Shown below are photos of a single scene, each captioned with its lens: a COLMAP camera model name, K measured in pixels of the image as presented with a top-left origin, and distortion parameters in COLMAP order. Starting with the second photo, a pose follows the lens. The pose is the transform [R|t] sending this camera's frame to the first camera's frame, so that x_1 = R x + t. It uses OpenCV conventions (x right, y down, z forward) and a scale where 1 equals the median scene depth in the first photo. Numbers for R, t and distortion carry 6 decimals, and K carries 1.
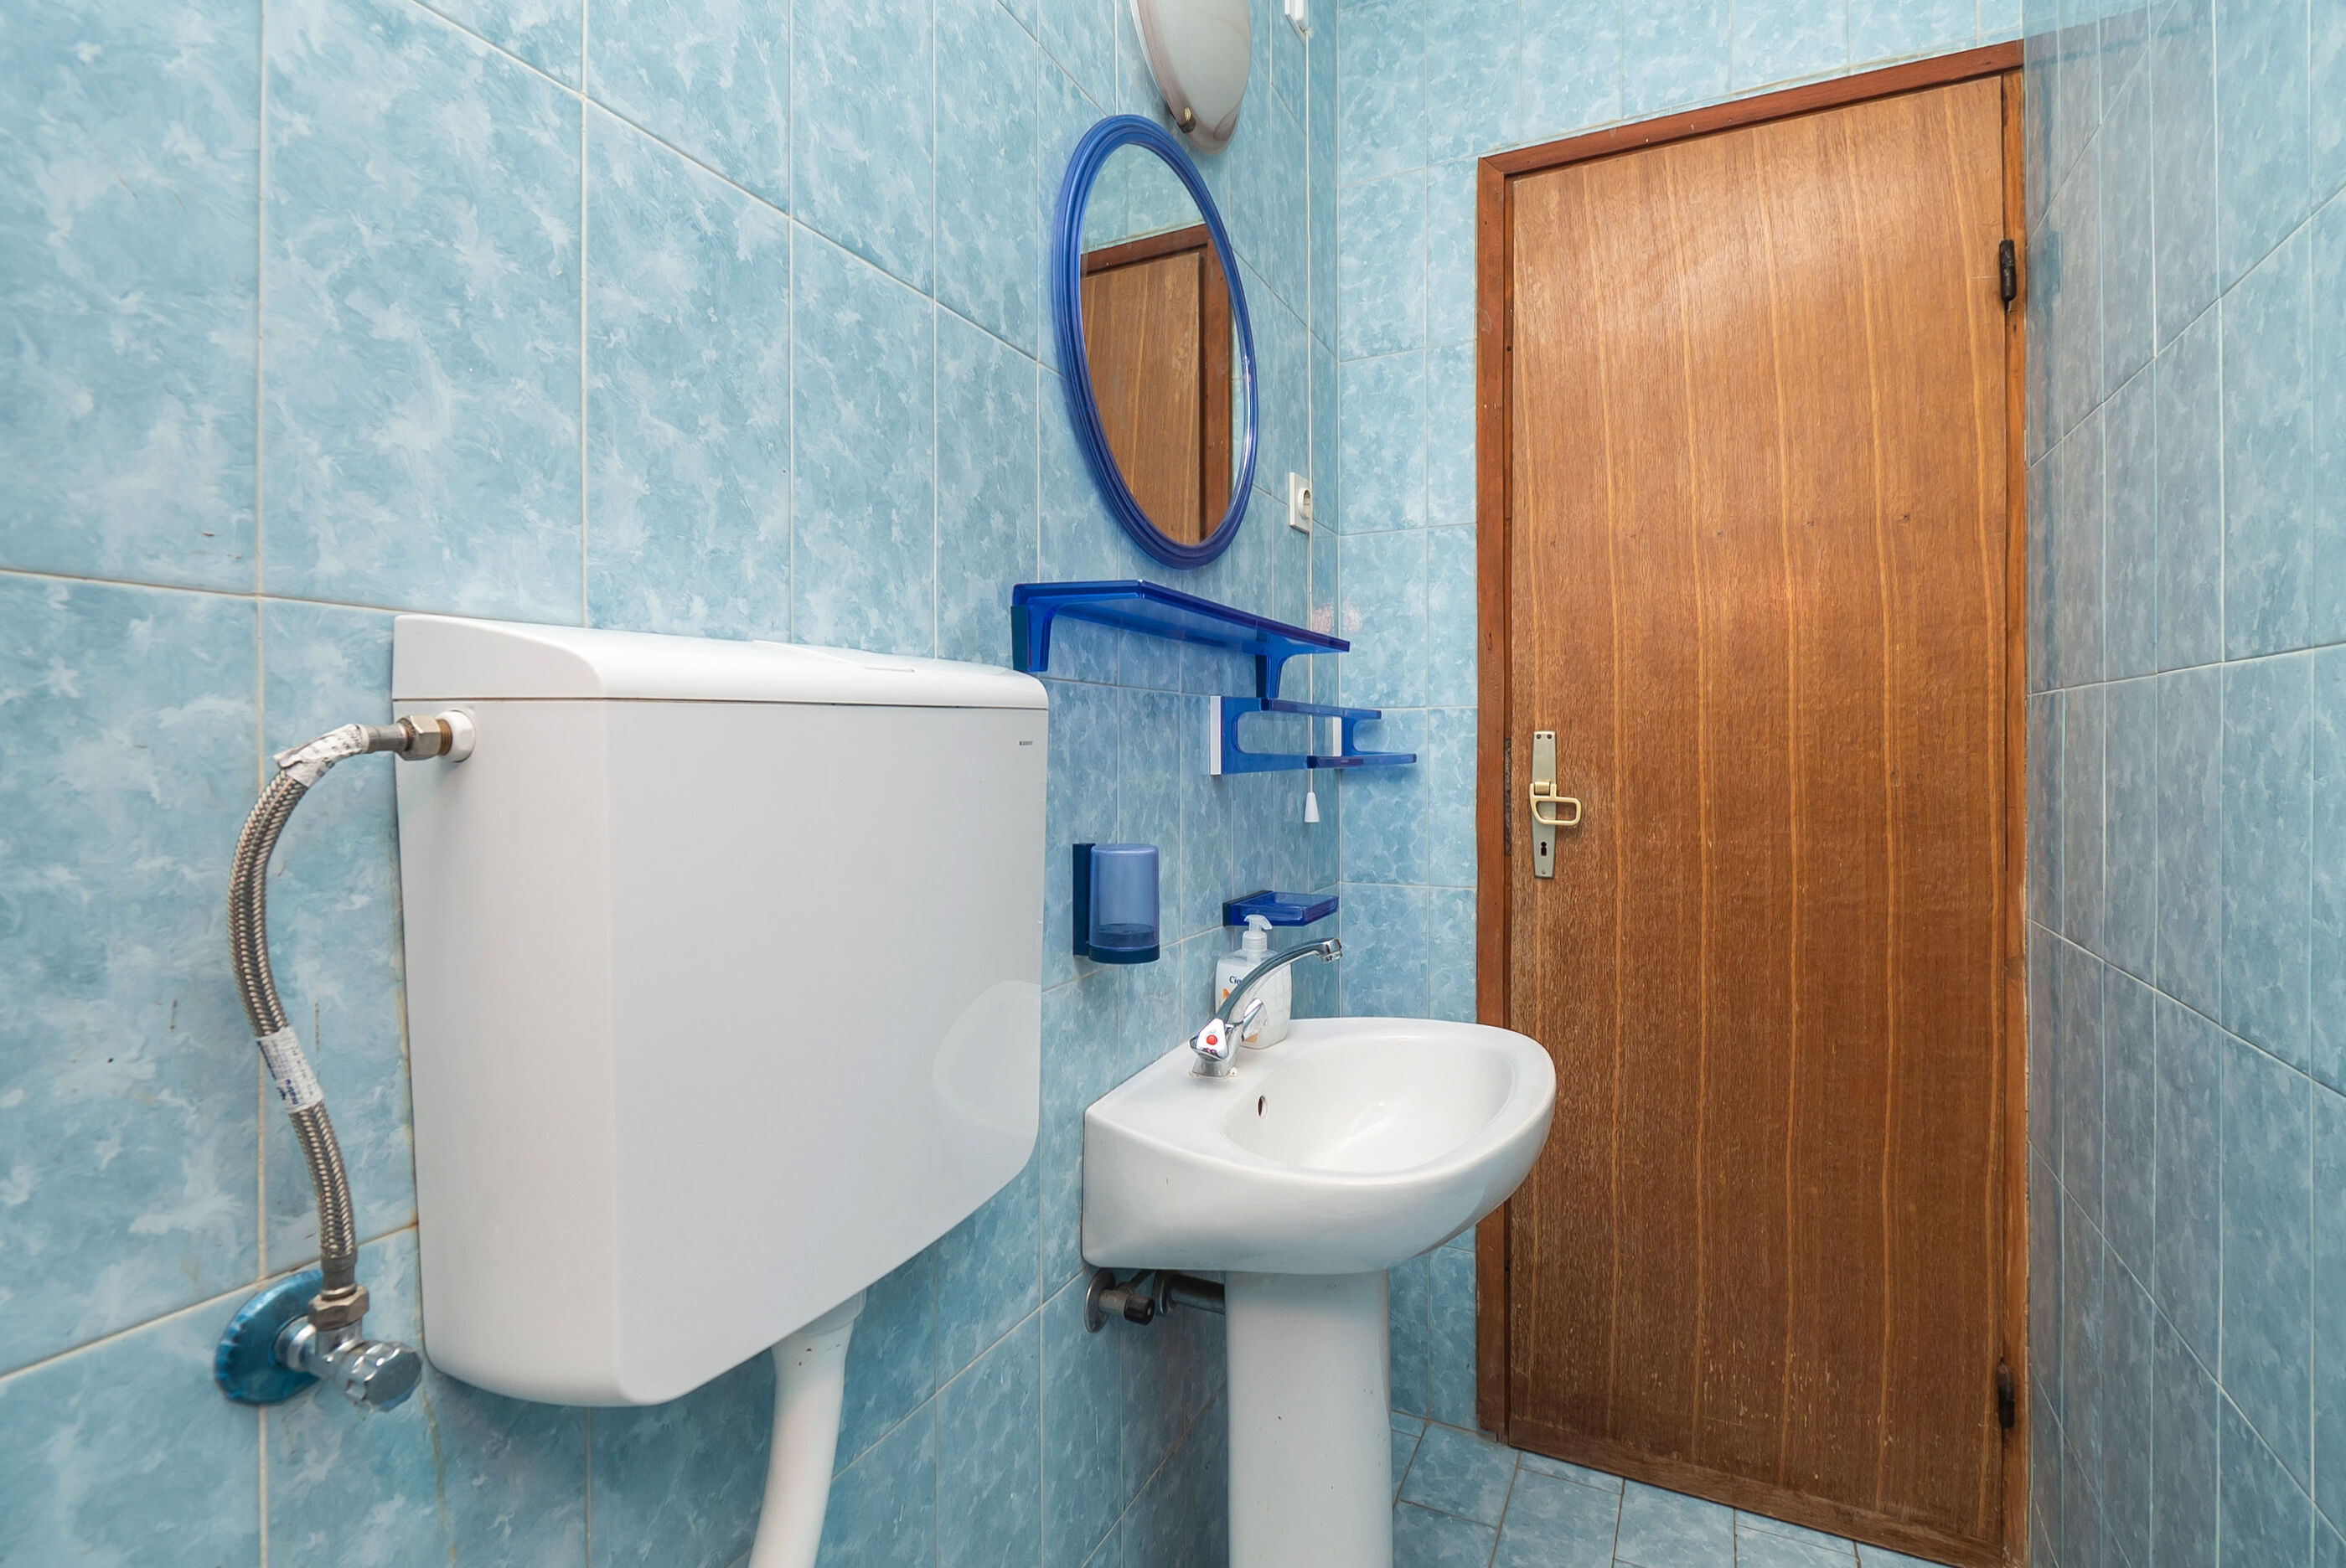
lens RADIAL K [[1056.4, 0, 1199.1], [0, 1056.4, 756.0], [0, 0, 1]] dist [0.018068, -0.012719]
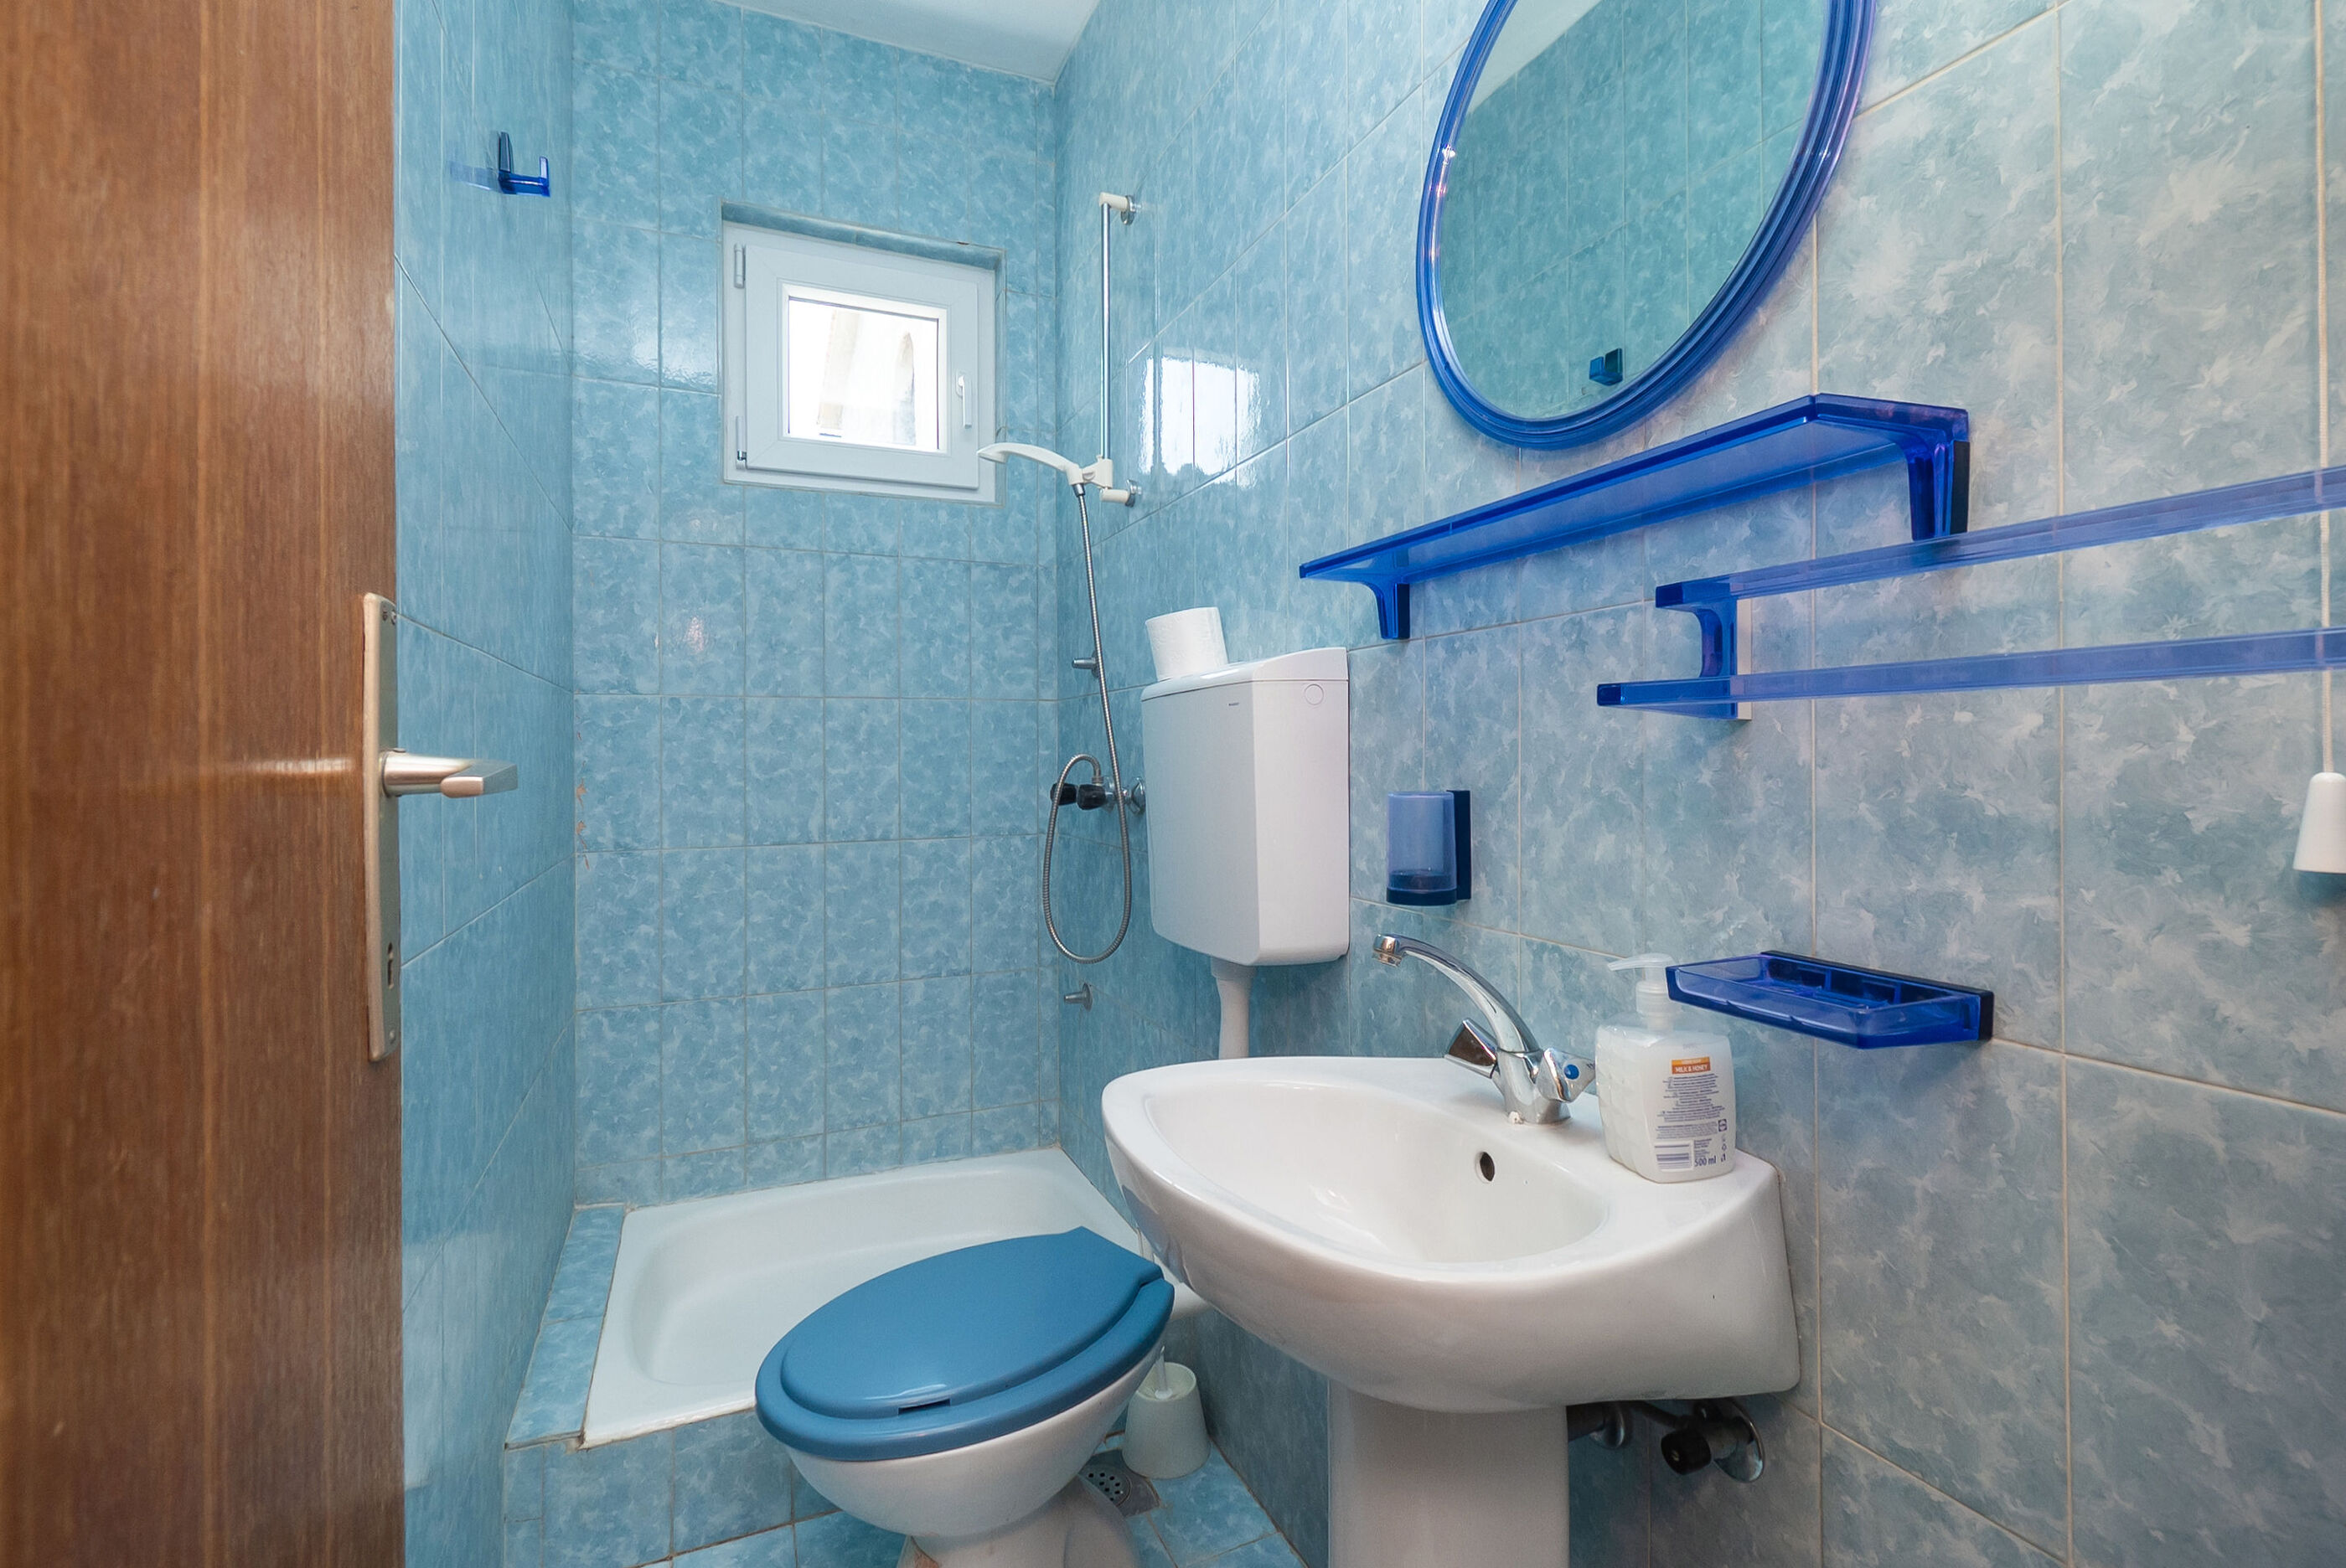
lens RADIAL K [[1054.8, 0, 1180.3], [0, 1054.8, 792.3], [0, 0, 1]] dist [0.022550, -0.012043]
pose [[-0.656617, 0.025252, -0.753802, 0.810528], [-0.007625, 0.999166, 0.040113, 0.044317], [0.754186, 0.032086, -0.655877, 1.418110]]
